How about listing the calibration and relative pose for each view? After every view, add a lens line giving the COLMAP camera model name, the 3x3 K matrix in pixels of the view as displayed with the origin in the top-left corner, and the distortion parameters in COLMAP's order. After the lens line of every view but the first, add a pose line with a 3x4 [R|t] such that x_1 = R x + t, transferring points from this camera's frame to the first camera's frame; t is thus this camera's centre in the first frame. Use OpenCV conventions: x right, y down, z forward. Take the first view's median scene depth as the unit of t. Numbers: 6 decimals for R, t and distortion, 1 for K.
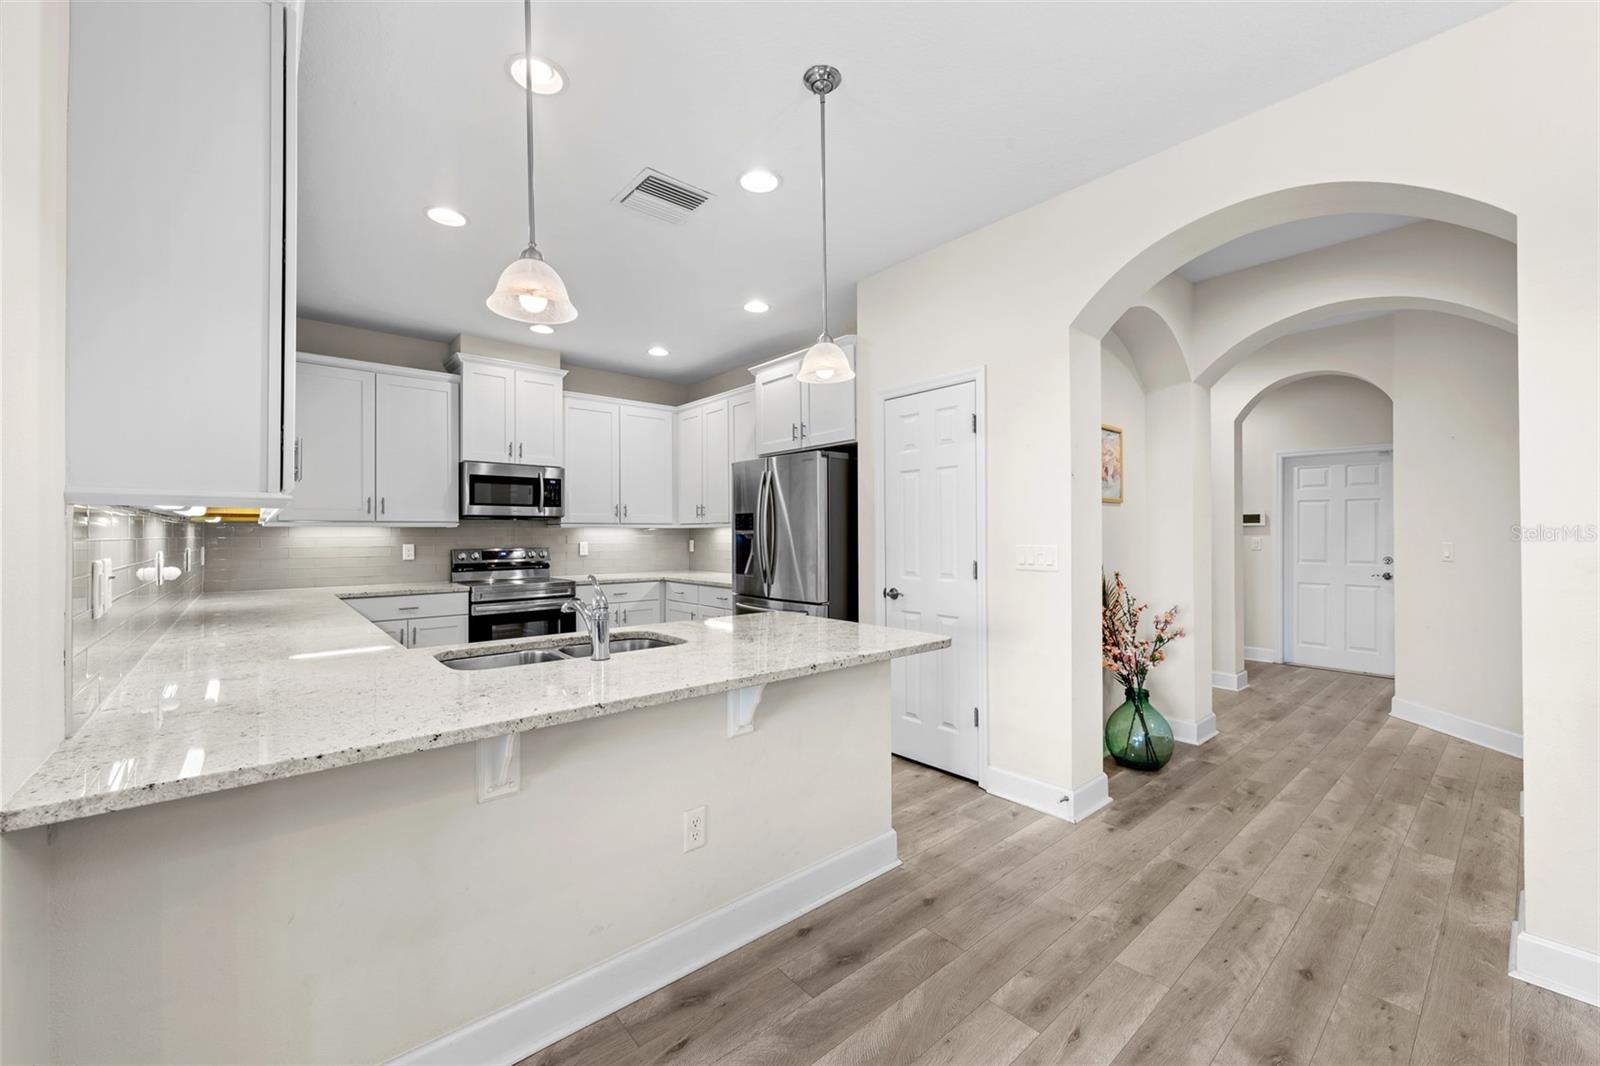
lens RADIAL K [[635.1, 0, 800.0], [0, 635.1, 533.0], [0, 0, 1]] dist [-0.000898, 0.000036]
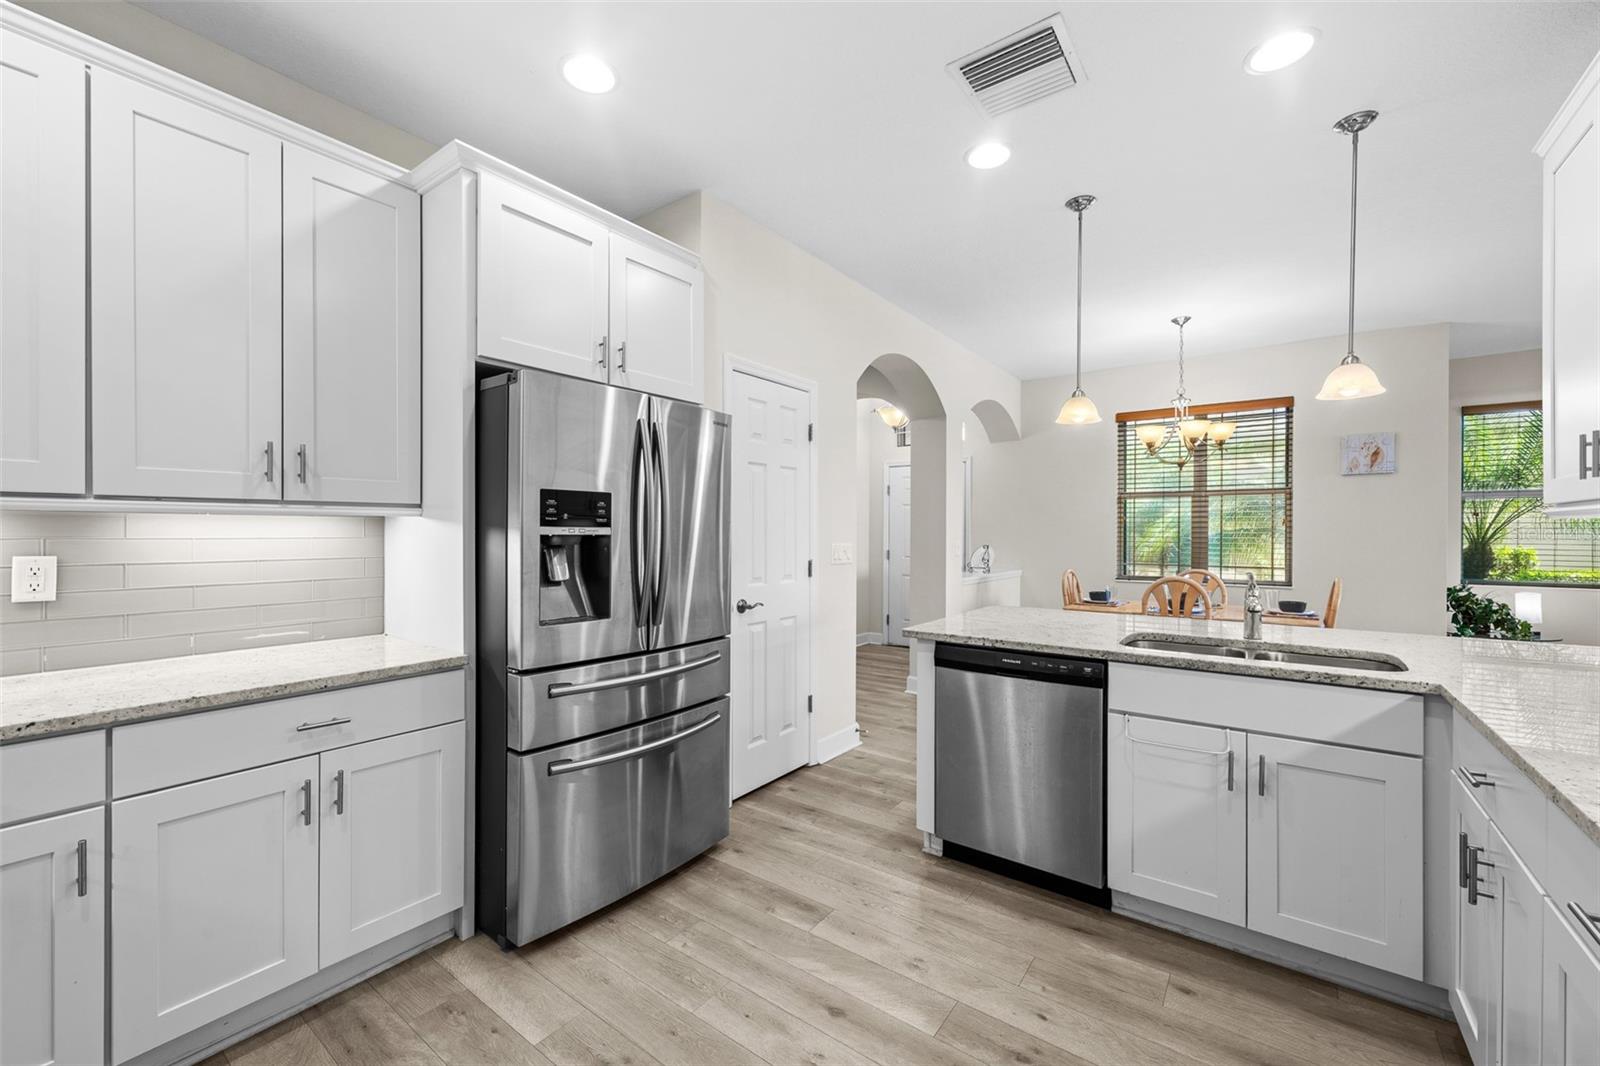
lens RADIAL K [[635.1, 0, 800.0], [0, 635.1, 533.0], [0, 0, 1]] dist [-0.000898, 0.000036]
pose [[-0.219494, 0.001009, 0.975613, -0.548190], [-0.003602, 0.999992, -0.001845, 0.000482], [-0.975607, -0.003919, -0.219488, 0.885808]]
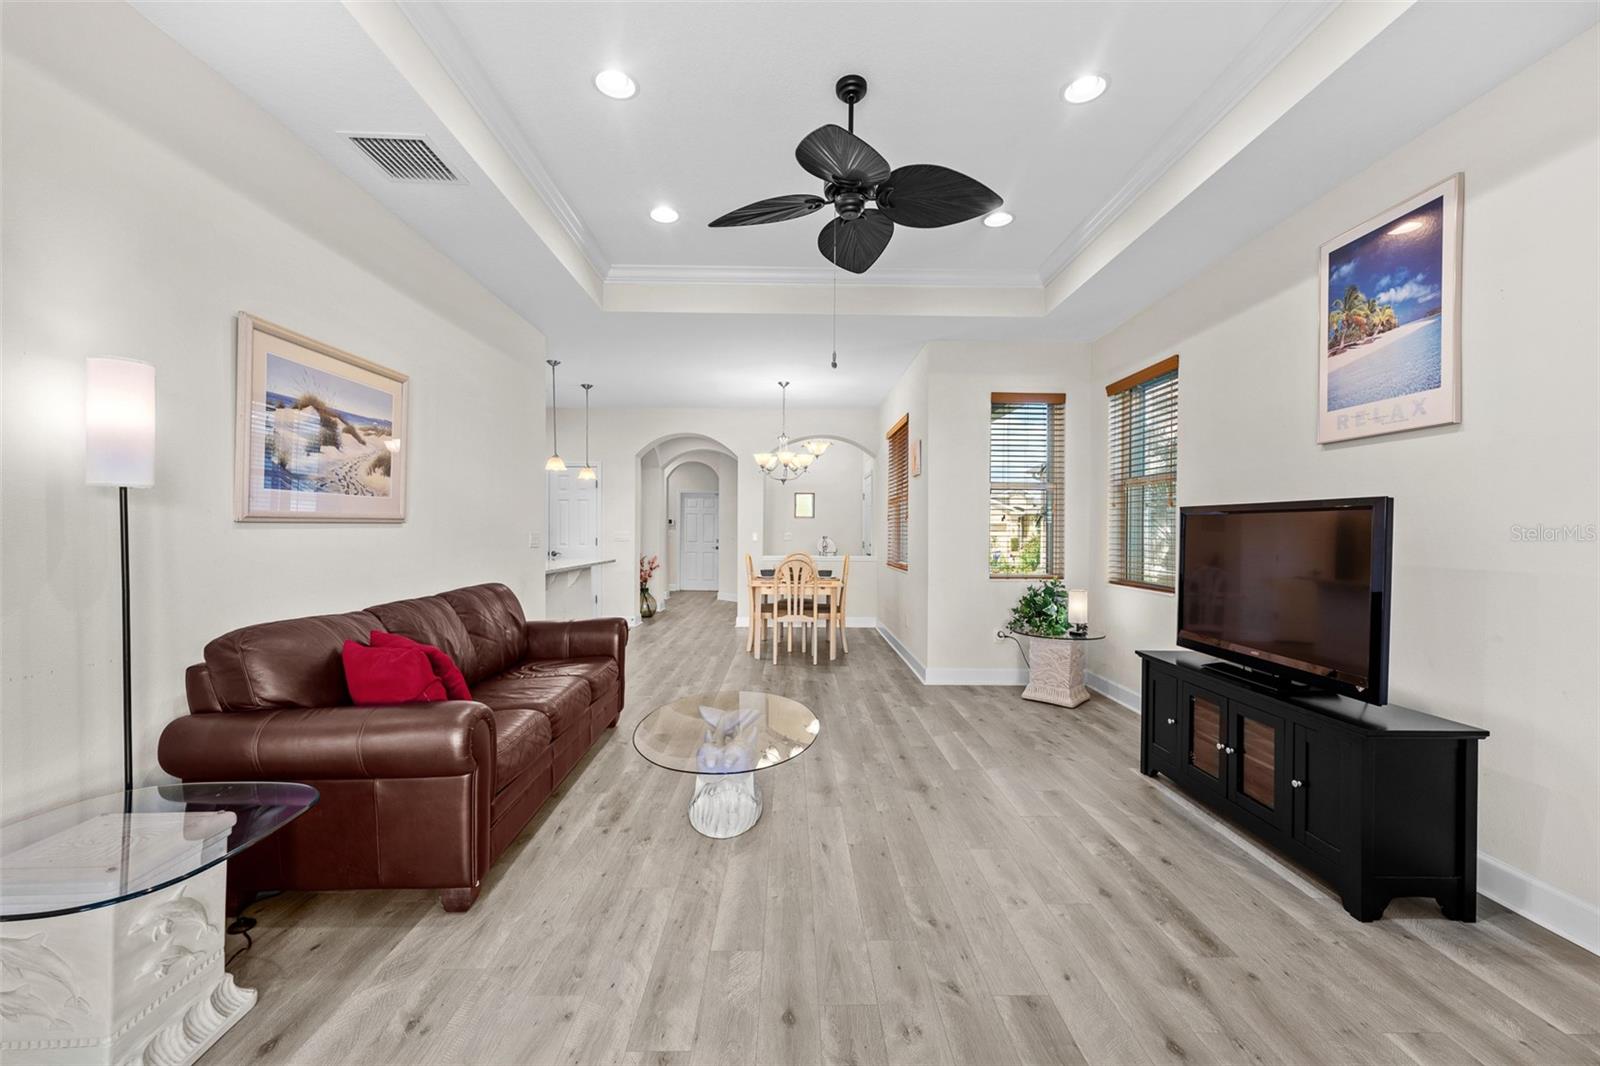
lens RADIAL K [[635.1, 0, 800.0], [0, 635.1, 533.0], [0, 0, 1]] dist [-0.000898, 0.000036]
pose [[0.642508, 0.003616, 0.766271, -0.827415], [-0.007674, 0.999969, 0.001716, 0.009638], [-0.766241, -0.006982, 0.642516, -0.909898]]
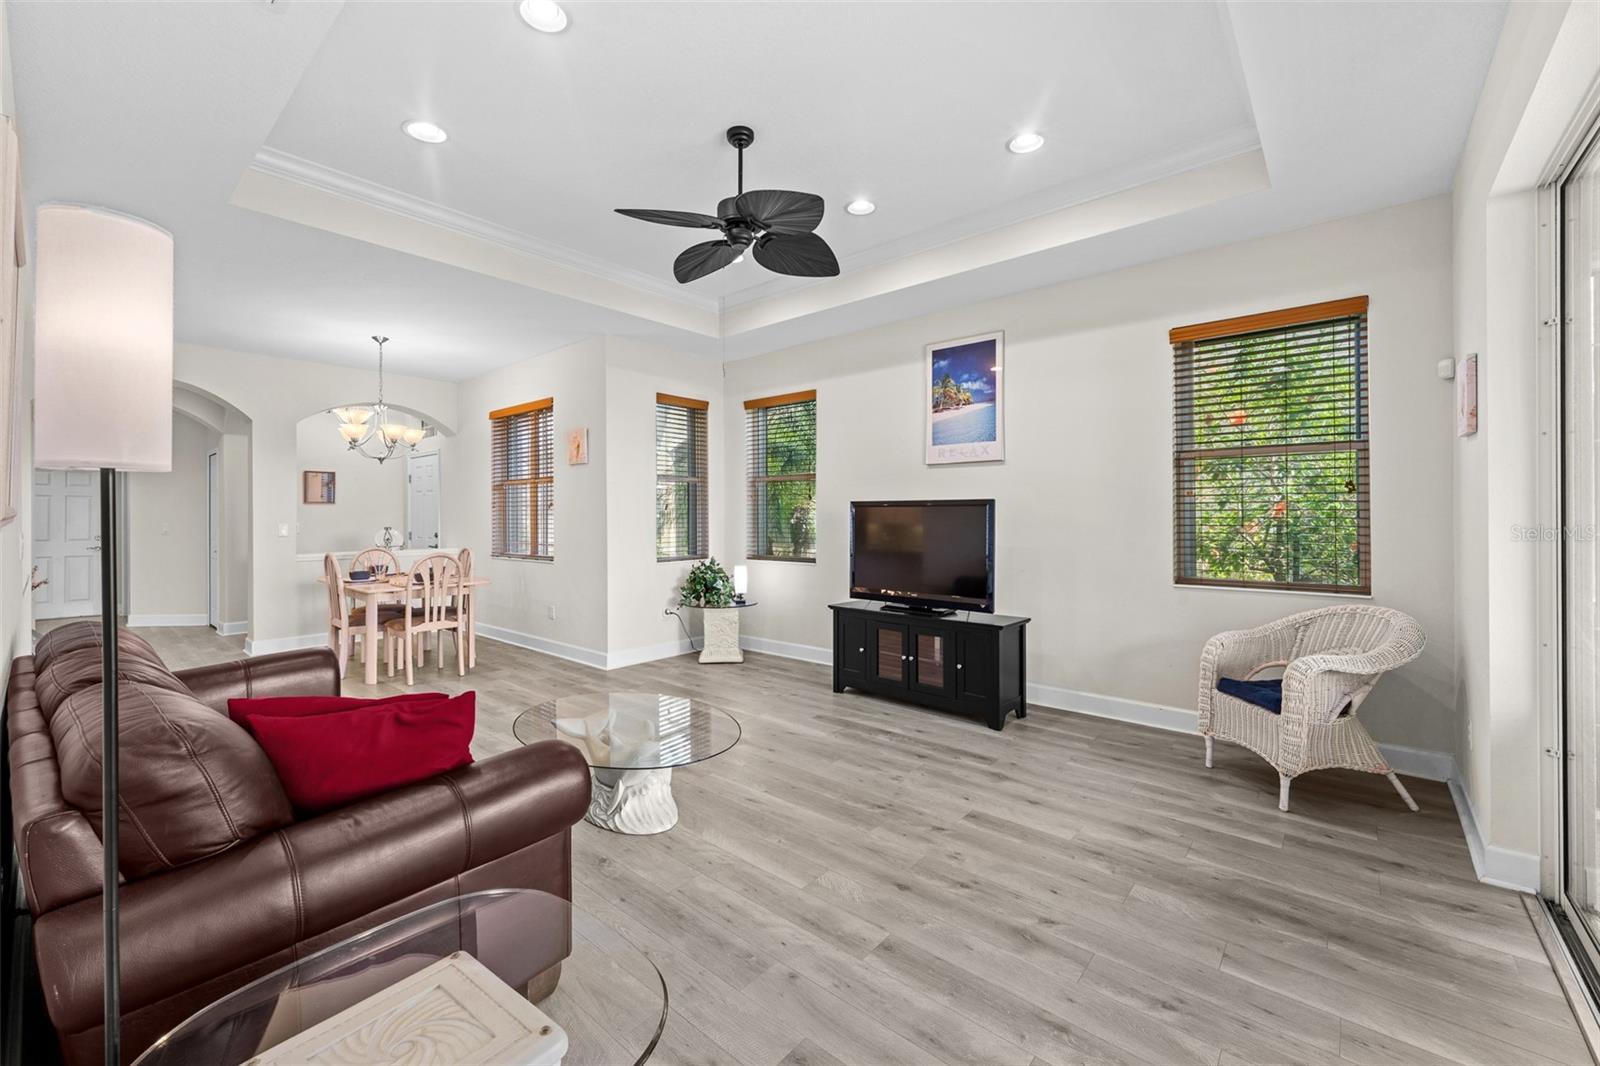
lens RADIAL K [[640.2, 0, 803.5], [0, 640.2, 516.1], [0, 0, 1]] dist [-0.001072, 0.000010]
pose [[-0.149401, 0.000918, 0.988776, -1.027783], [0.005592, 0.999984, -0.000083, 0.001301], [-0.988761, 0.005517, -0.149403, -0.527690]]
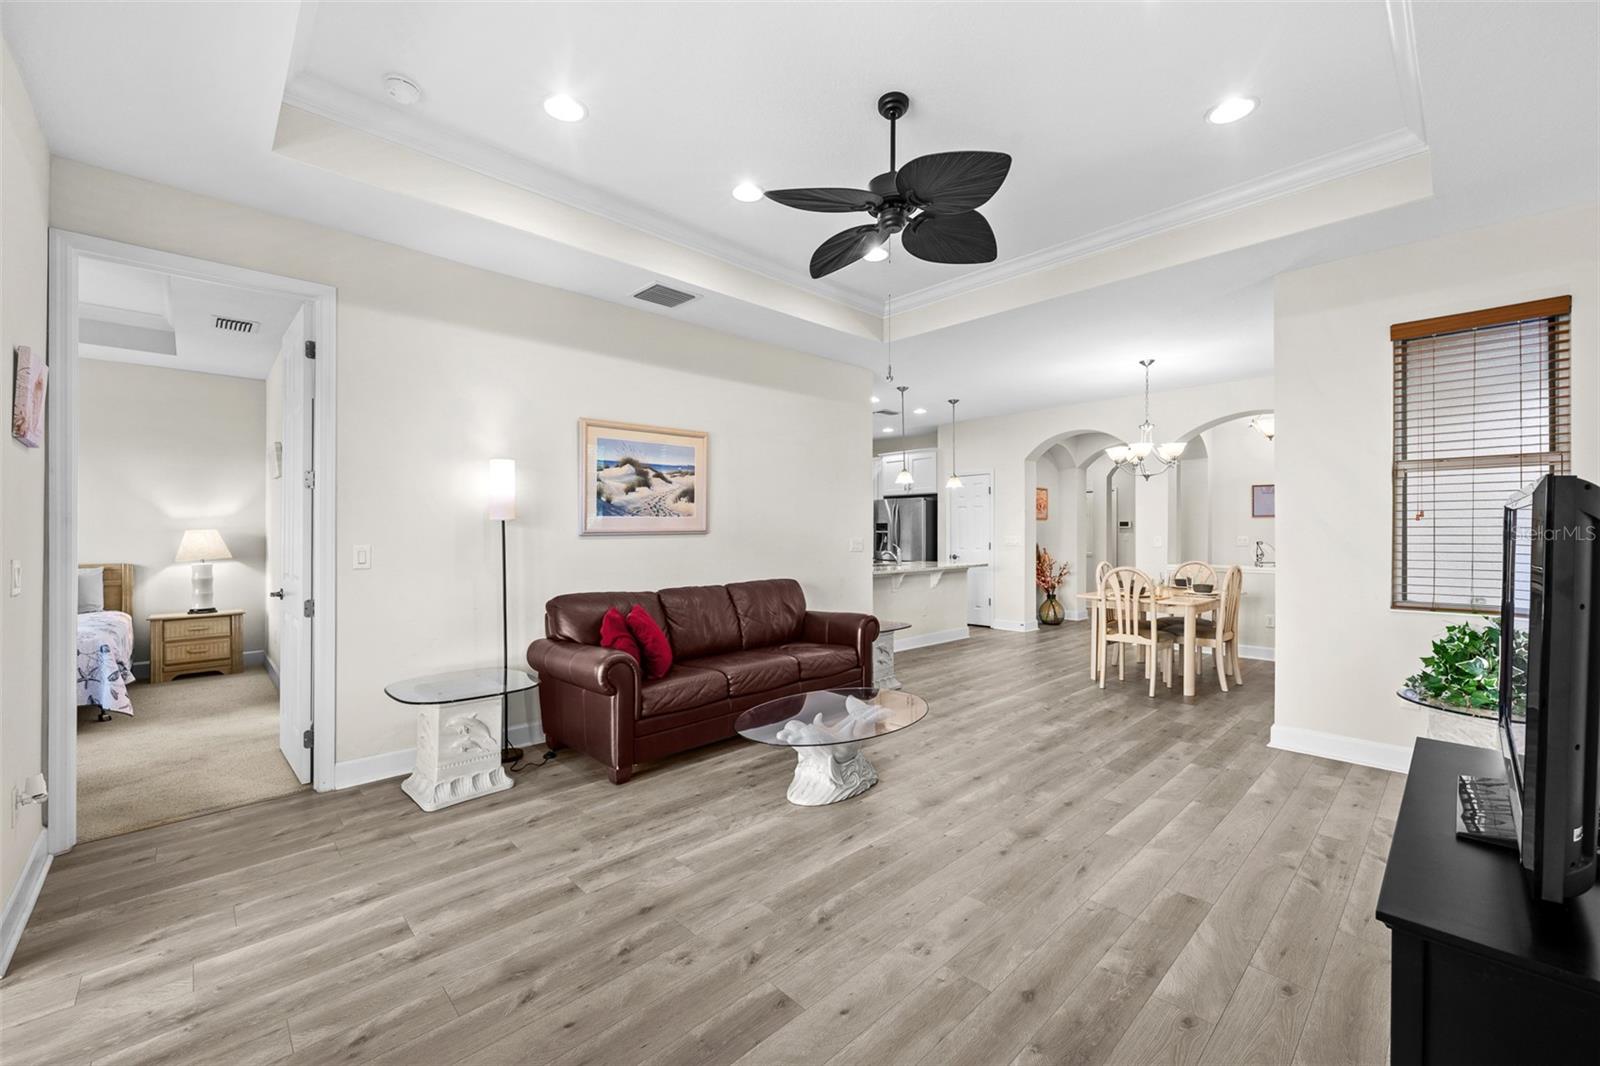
lens RADIAL K [[640.0, 0, 801.6], [0, 640.0, 534.9], [0, 0, 1]] dist [-0.002131, -0.000018]
pose [[0.998722, -0.000683, 0.050535, -0.459829], [0.000455, 0.999990, 0.004528, -0.000113], [-0.050537, -0.004499, 0.998712, -1.163482]]
